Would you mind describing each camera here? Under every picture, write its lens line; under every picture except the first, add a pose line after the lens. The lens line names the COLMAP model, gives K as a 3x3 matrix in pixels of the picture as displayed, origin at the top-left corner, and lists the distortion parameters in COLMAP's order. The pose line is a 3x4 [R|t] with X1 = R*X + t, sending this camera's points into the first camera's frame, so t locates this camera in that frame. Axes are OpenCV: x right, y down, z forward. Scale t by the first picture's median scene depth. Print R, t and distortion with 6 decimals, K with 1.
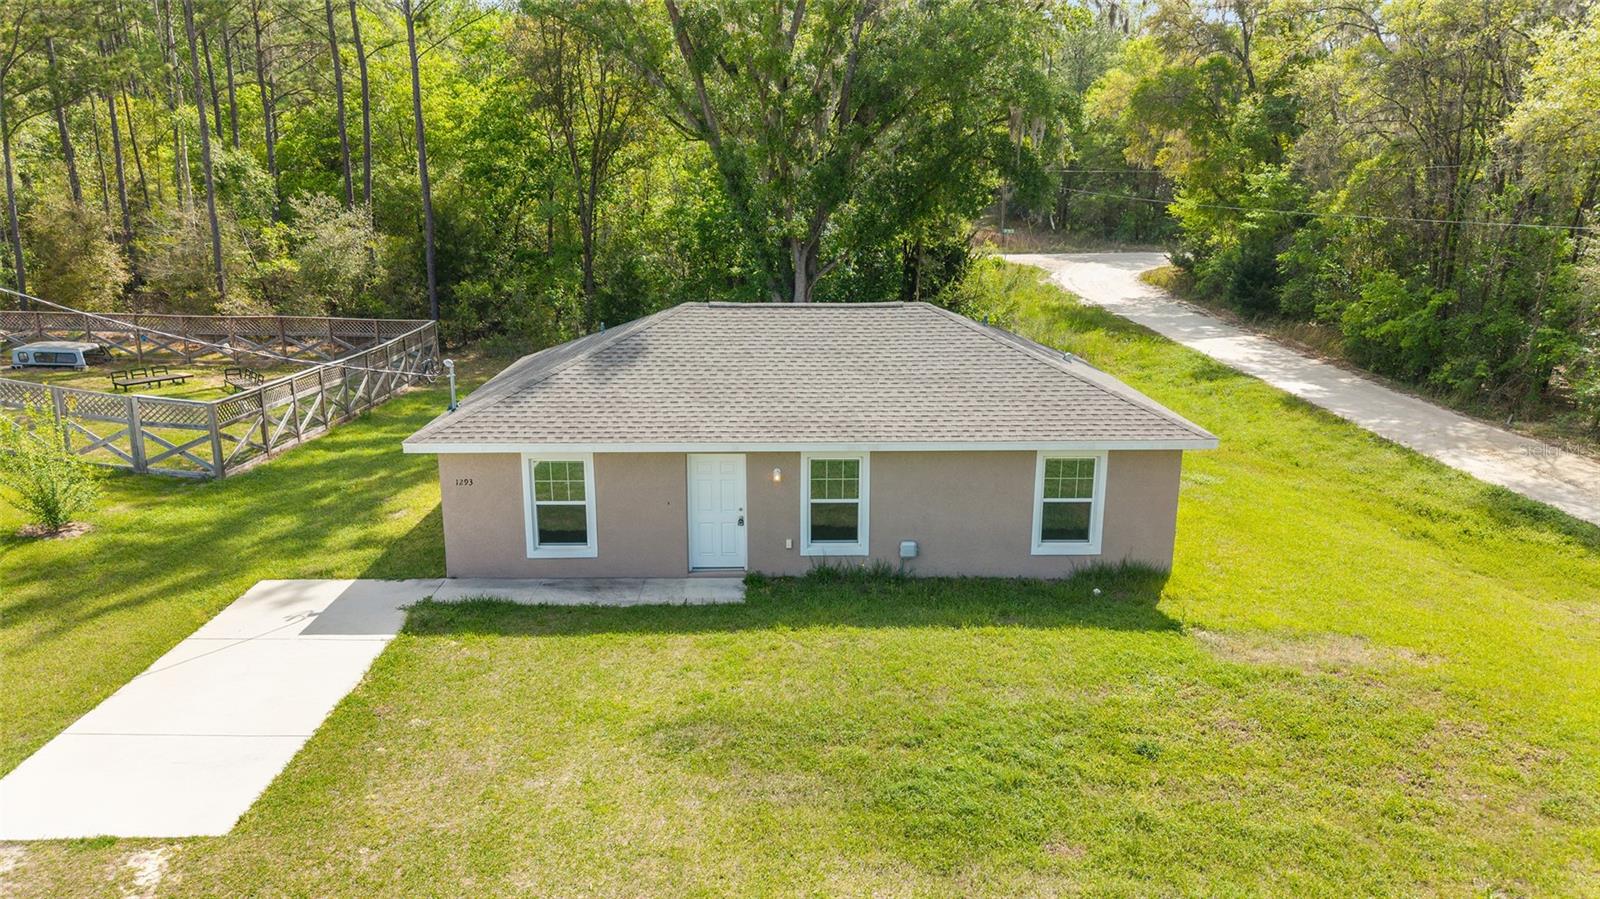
lens RADIAL K [[1068.0, 0, 800.0], [0, 1068.0, 449.5], [0, 0, 1]] dist [0.061331, -0.127337]
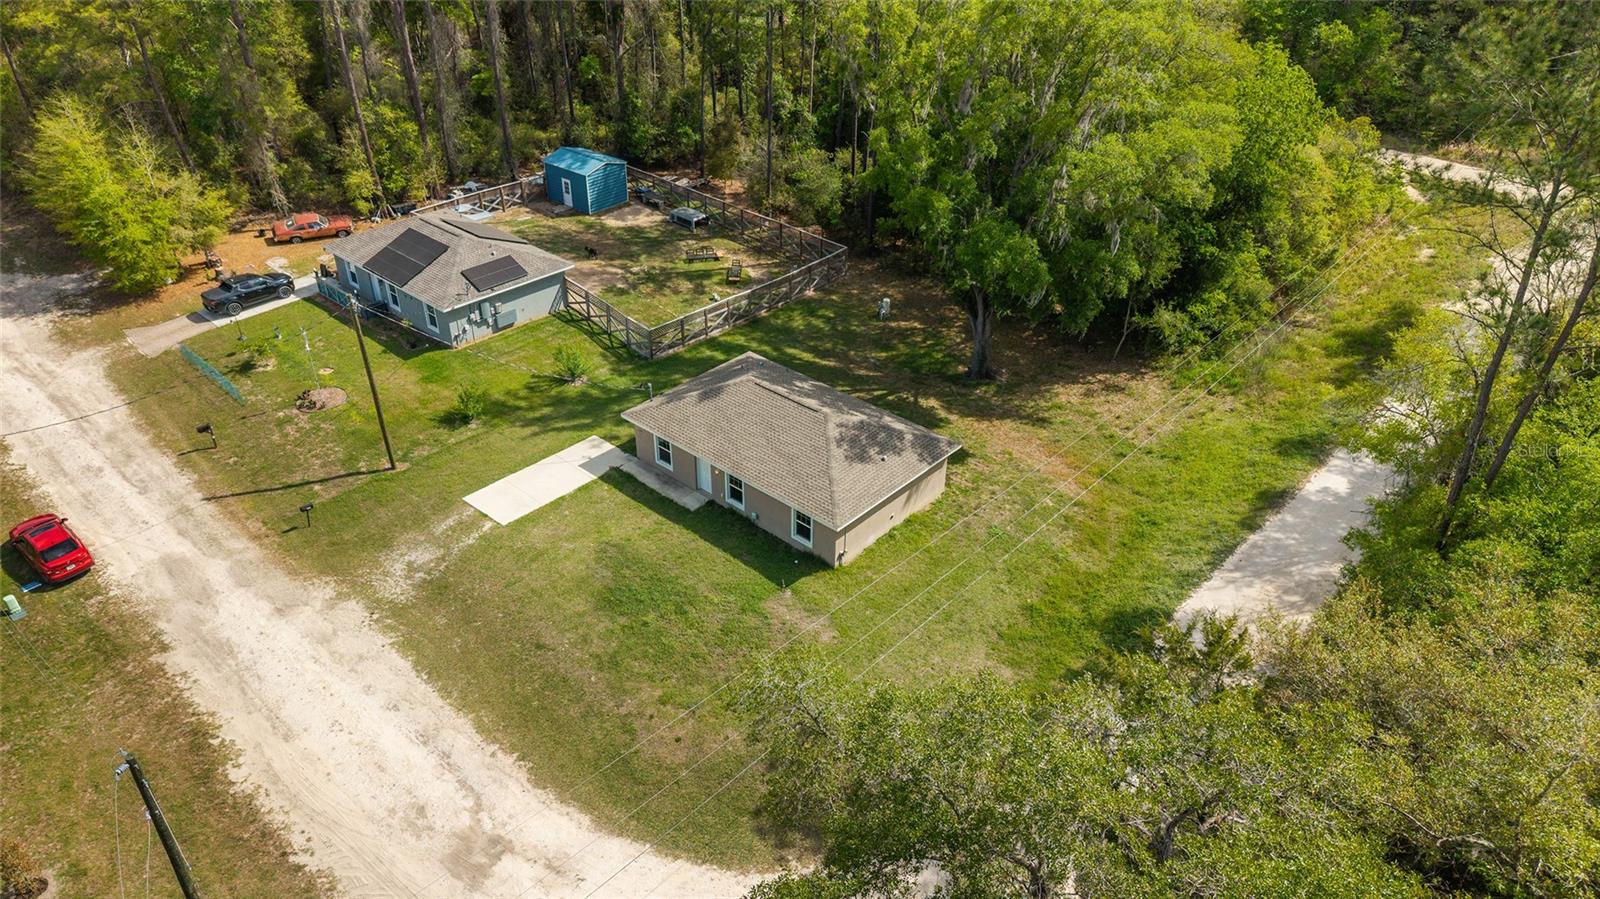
lens RADIAL K [[1068.0, 0, 800.0], [0, 1068.0, 449.5], [0, 0, 1]] dist [0.061331, -0.127337]
pose [[0.729482, 0.372168, -0.573887, 1.596814], [-0.172901, 0.912101, 0.371722, -1.022979], [0.661786, -0.171938, 0.729710, -0.764824]]
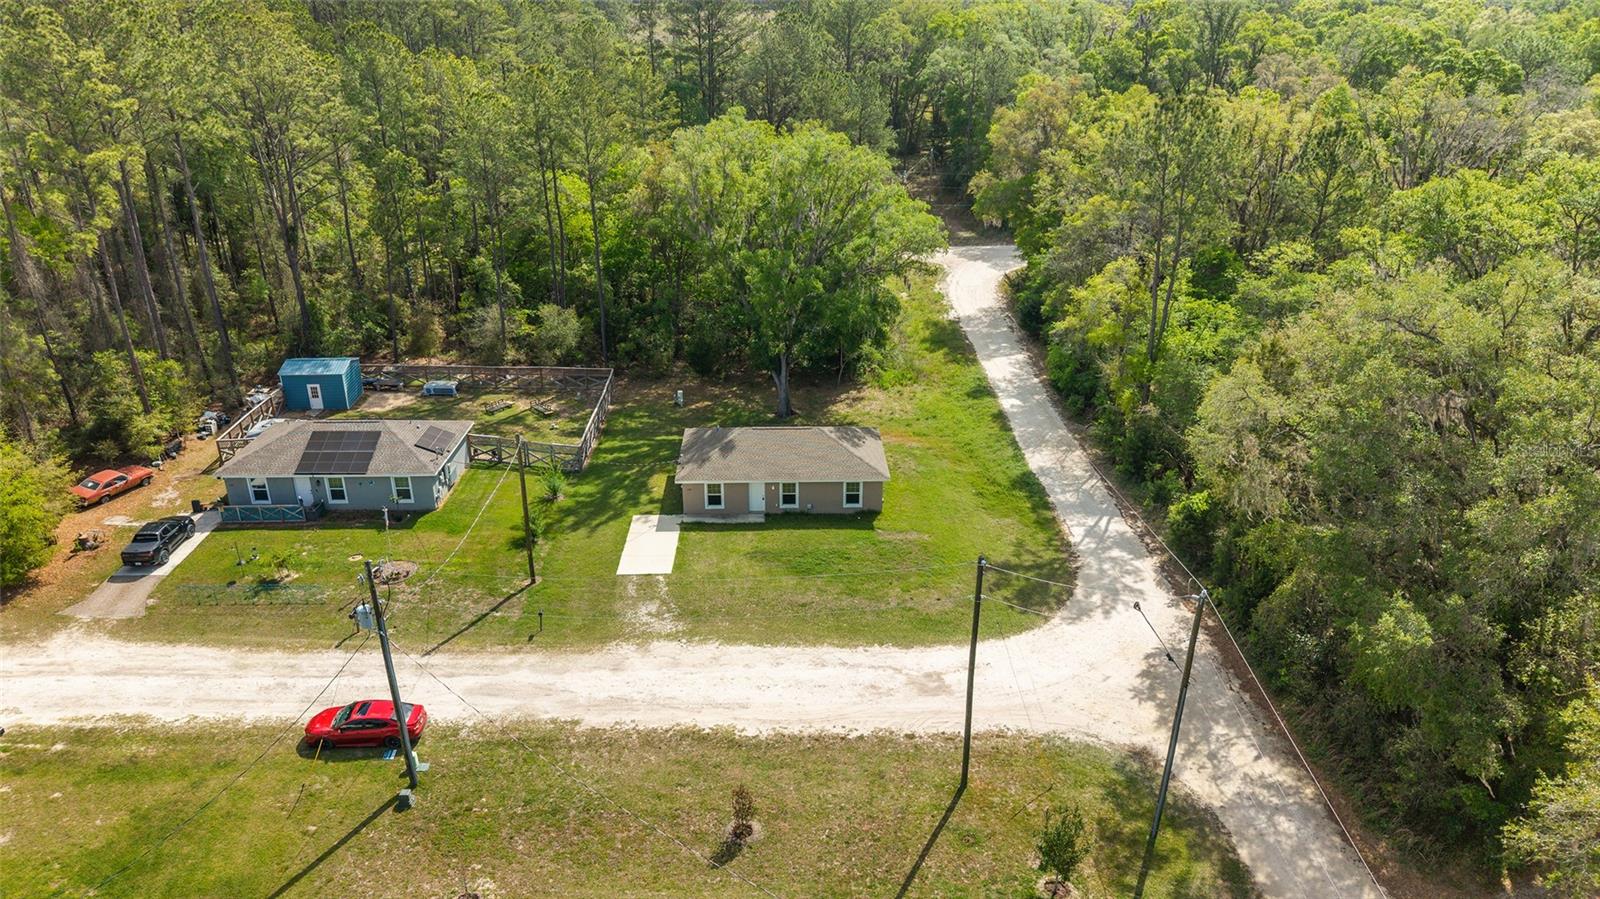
lens RADIAL K [[1068.0, 0, 800.0], [0, 1068.0, 449.5], [0, 0, 1]] dist [0.061331, -0.127337]
pose [[0.999997, -0.002529, 0.000575, 0.068295], [0.002412, 0.988296, 0.152532, -0.659310], [-0.000954, -0.152531, 0.988298, -2.592908]]
